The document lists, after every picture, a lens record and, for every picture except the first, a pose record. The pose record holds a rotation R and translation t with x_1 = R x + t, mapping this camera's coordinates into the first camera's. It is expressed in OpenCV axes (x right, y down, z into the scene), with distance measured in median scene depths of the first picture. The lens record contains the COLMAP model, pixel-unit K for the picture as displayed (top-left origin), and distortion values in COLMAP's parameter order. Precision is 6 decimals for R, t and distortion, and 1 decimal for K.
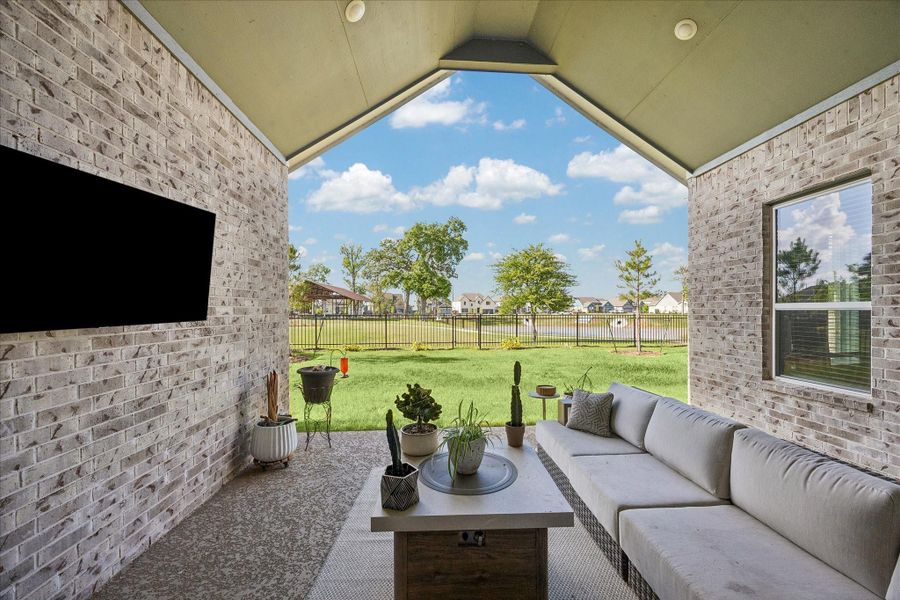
lens RADIAL K [[349.9, 0, 445.4], [0, 349.9, 304.2], [0, 0, 1]] dist [0.000582, 0.000229]
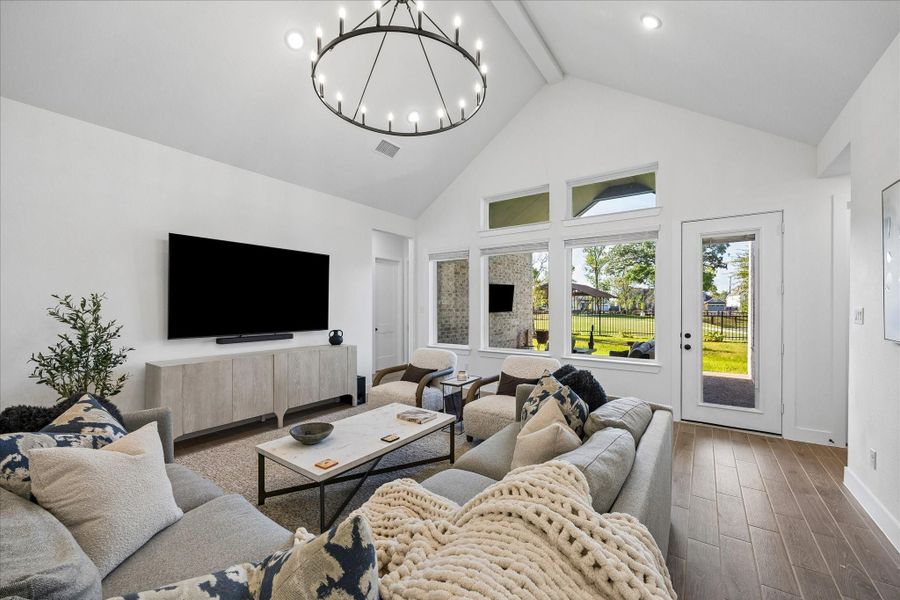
lens RADIAL K [[349.9, 0, 443.9], [0, 349.9, 305.5], [0, 0, 1]] dist [0.000582, 0.000229]
pose [[0.775166, 0.003243, -0.631749, 0.047670], [0.007637, 0.999866, 0.014504, -0.003304], [0.631711, -0.016068, 0.775037, -0.099641]]
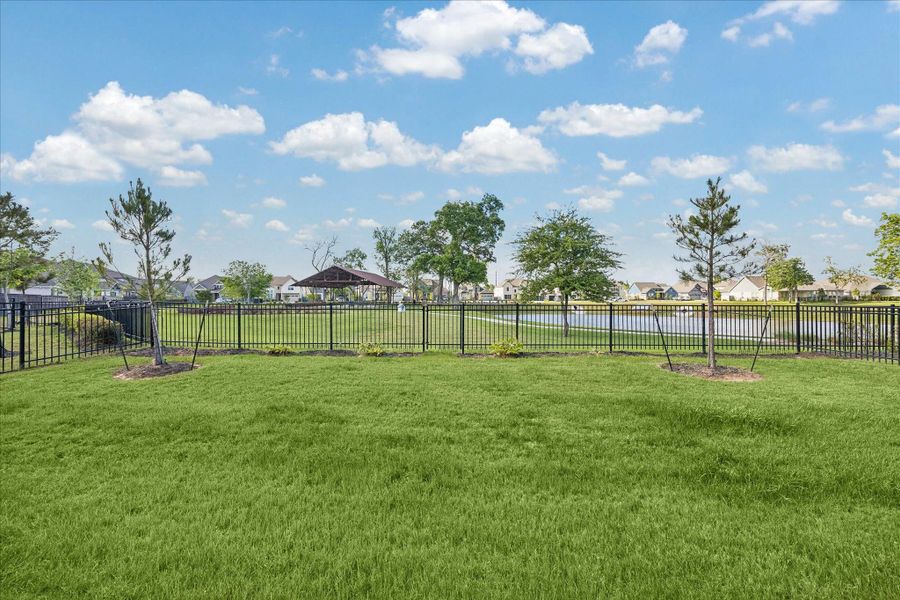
lens RADIAL K [[349.9, 0, 449.1], [0, 349.9, 297.1], [0, 0, 1]] dist [0.000582, 0.000229]
pose [[0.991271, 0.002244, -0.131823, 0.042060], [0.000340, 0.999808, 0.019577, 0.000349], [0.131841, -0.019451, 0.991080, 0.079008]]
